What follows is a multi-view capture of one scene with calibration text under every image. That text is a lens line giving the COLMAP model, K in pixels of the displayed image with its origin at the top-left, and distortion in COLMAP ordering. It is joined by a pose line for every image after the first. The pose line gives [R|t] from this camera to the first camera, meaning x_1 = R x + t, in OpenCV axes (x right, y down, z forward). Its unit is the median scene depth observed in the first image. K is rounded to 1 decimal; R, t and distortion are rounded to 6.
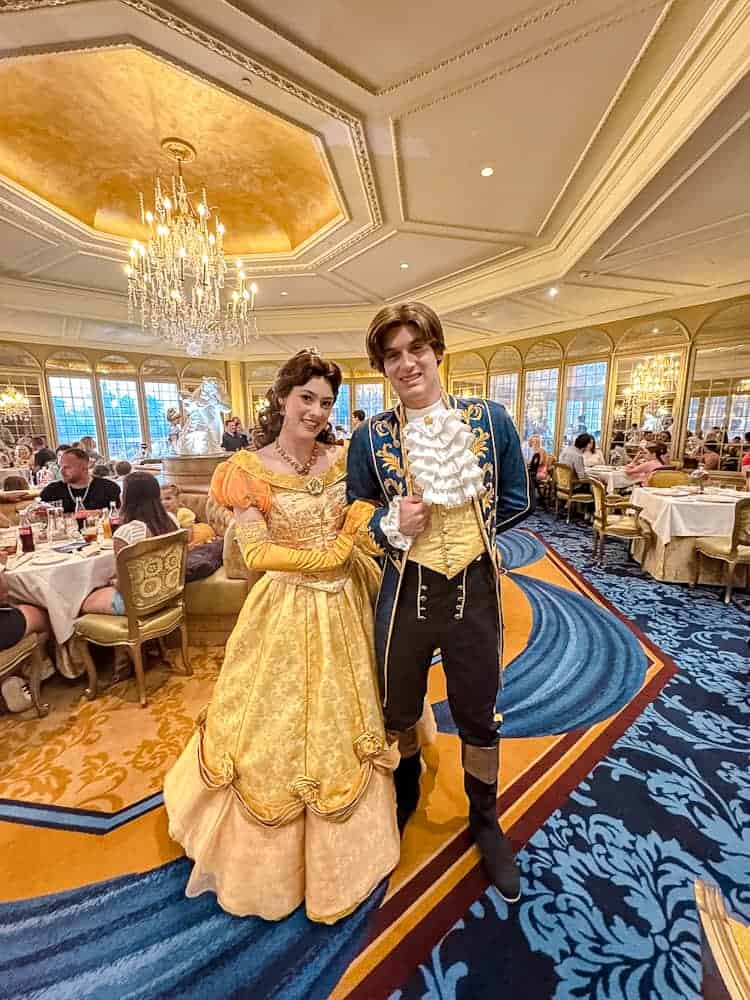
lens RADIAL K [[398.1, 0, 375.0], [0, 398.1, 500.0], [0, 0, 1]] dist [-0.000423, -0.000547]
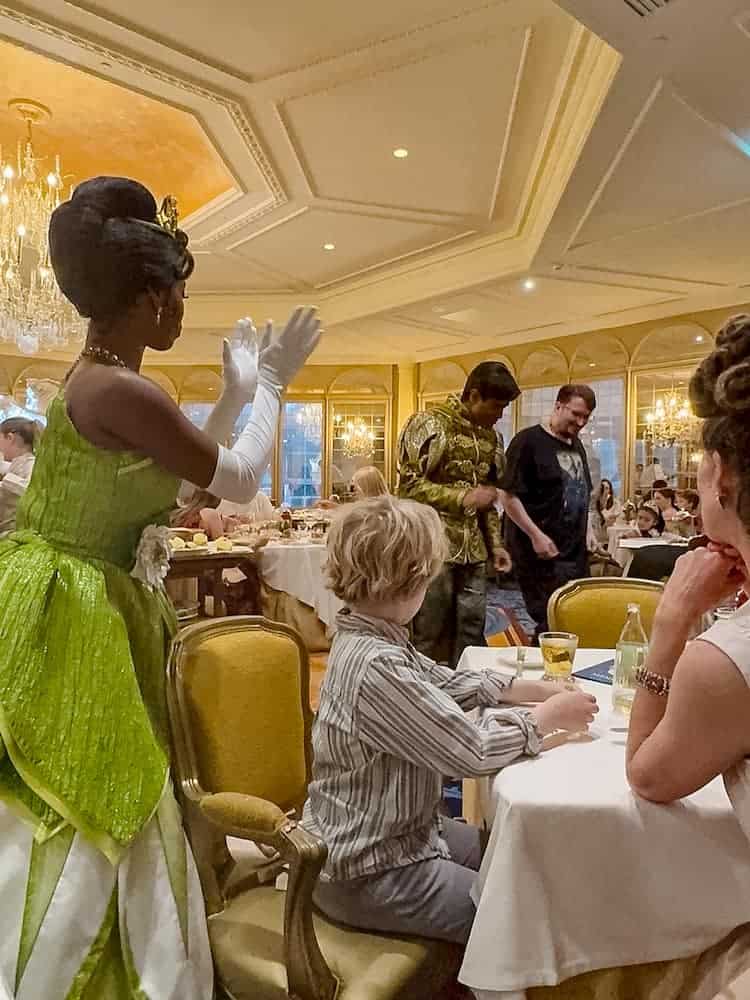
lens RADIAL K [[680.3, 0, 388.7], [0, 680.3, 502.2], [0, 0, 1]] dist [-0.008884, -0.001974]
pose [[0.997996, 0.013124, 0.061903, 0.146826], [-0.003765, 0.988839, -0.148941, 0.103727], [-0.063167, 0.148410, 0.986907, -0.261343]]
